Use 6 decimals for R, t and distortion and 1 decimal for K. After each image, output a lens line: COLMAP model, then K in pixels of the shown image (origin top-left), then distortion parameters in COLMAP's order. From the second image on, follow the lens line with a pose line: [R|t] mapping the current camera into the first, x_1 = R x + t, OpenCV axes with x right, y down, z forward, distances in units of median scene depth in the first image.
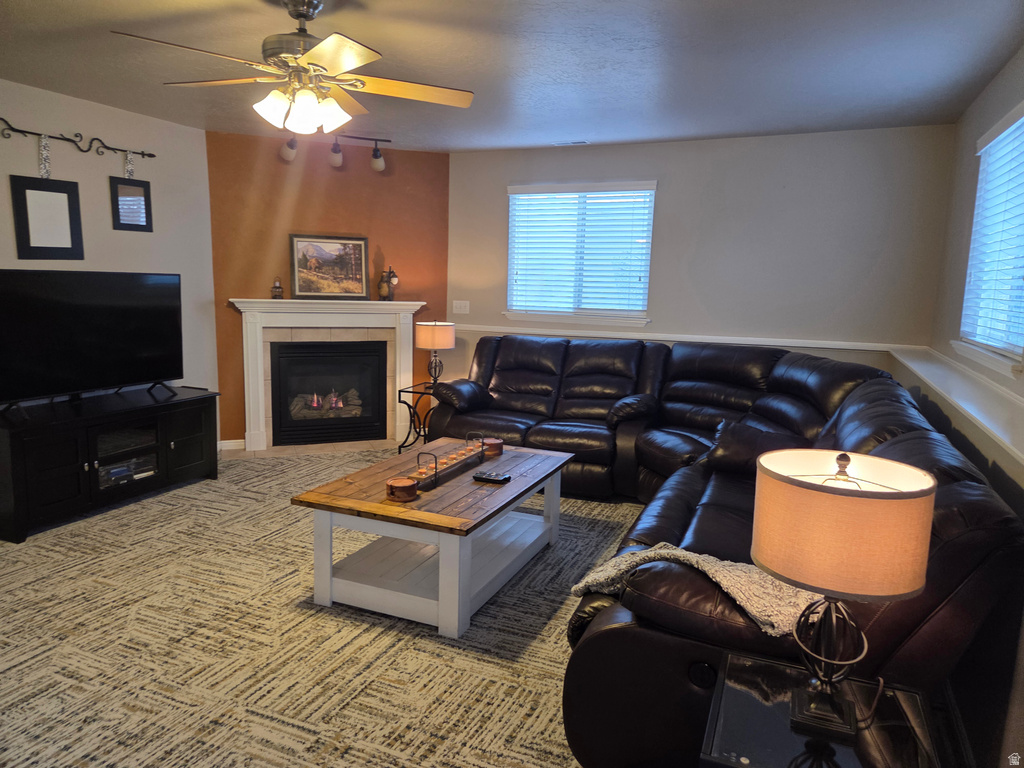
lens RADIAL K [[684.6, 0, 506.3], [0, 684.6, 372.7], [0, 0, 1]] dist [0.078491, -0.066997]
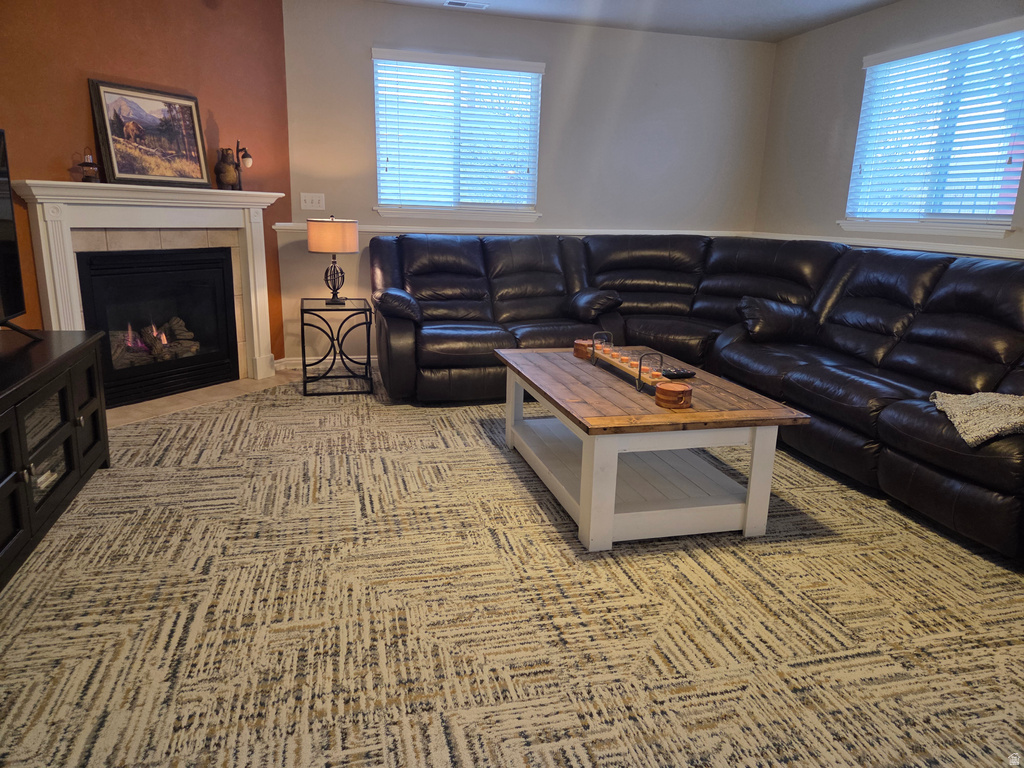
lens RADIAL K [[684.6, 0, 506.3], [0, 684.6, 372.7], [0, 0, 1]] dist [0.078491, -0.066997]
pose [[0.787205, -0.144207, 0.599594, -0.557719], [0.072296, 0.987151, 0.142500, 0.003012], [-0.612439, -0.068828, 0.787516, 0.304850]]
